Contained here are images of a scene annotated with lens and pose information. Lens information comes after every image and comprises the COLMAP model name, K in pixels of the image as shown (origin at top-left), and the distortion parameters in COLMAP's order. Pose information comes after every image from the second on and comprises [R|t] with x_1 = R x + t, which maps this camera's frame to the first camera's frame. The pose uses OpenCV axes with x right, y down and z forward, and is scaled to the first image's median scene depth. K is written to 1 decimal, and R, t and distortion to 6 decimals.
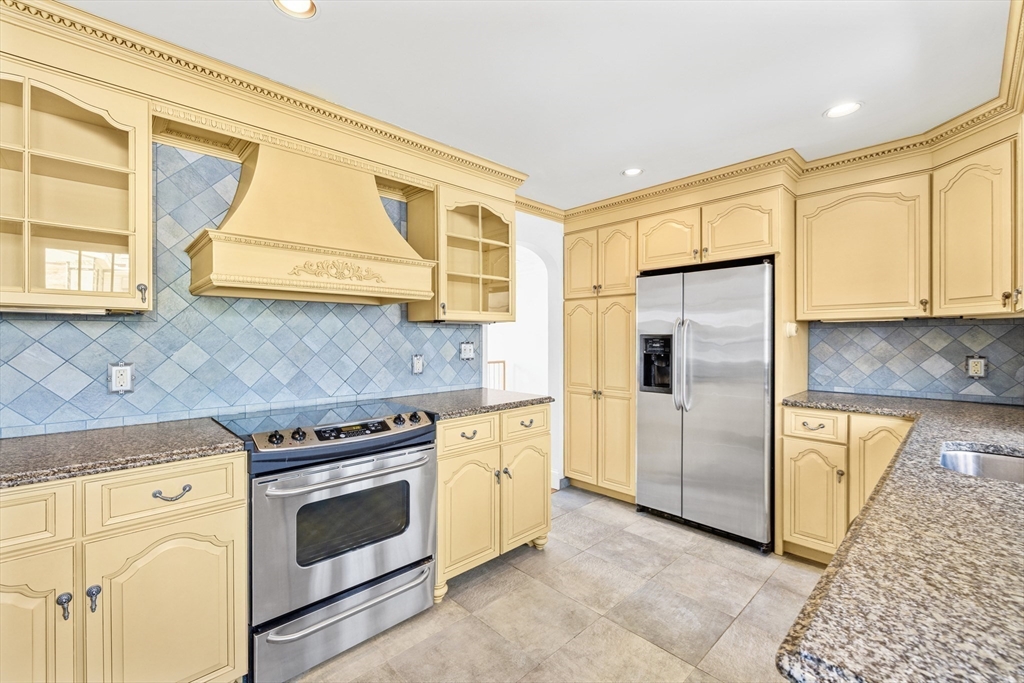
lens RADIAL K [[429.3, 0, 506.5], [0, 429.3, 341.0], [0, 0, 1]] dist [0.000835, 0.000270]
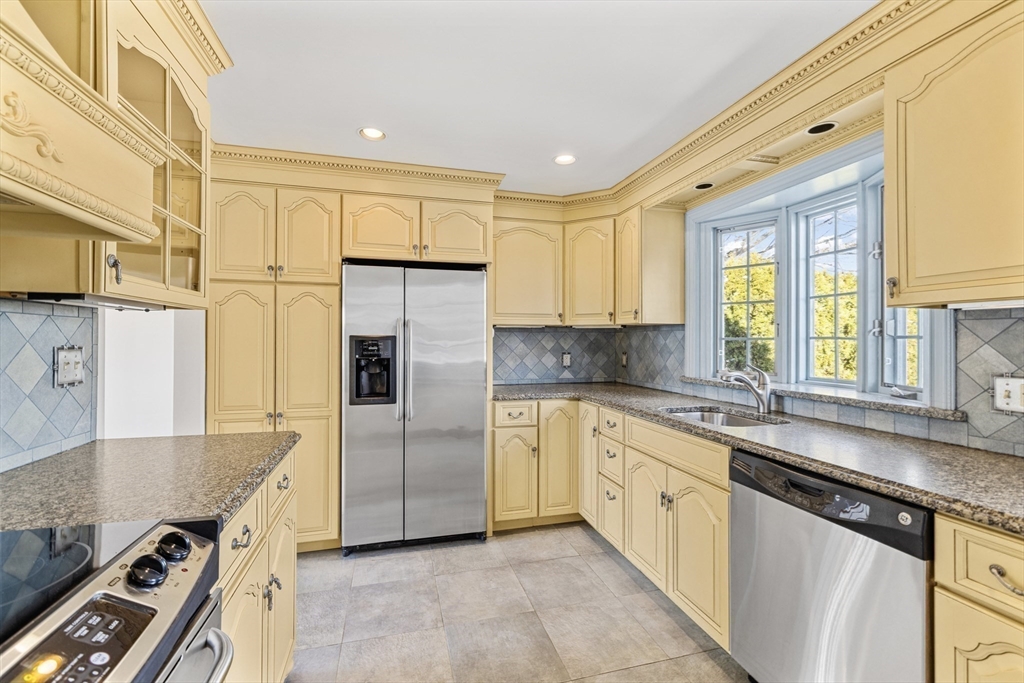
lens RADIAL K [[429.3, 0, 507.1], [0, 429.3, 338.1], [0, 0, 1]] dist [0.000835, 0.000270]
pose [[0.478311, 0.007479, 0.878158, -0.298989], [0.001387, 0.999956, -0.009272, -0.001910], [-0.878189, 0.005653, 0.478280, 0.407172]]
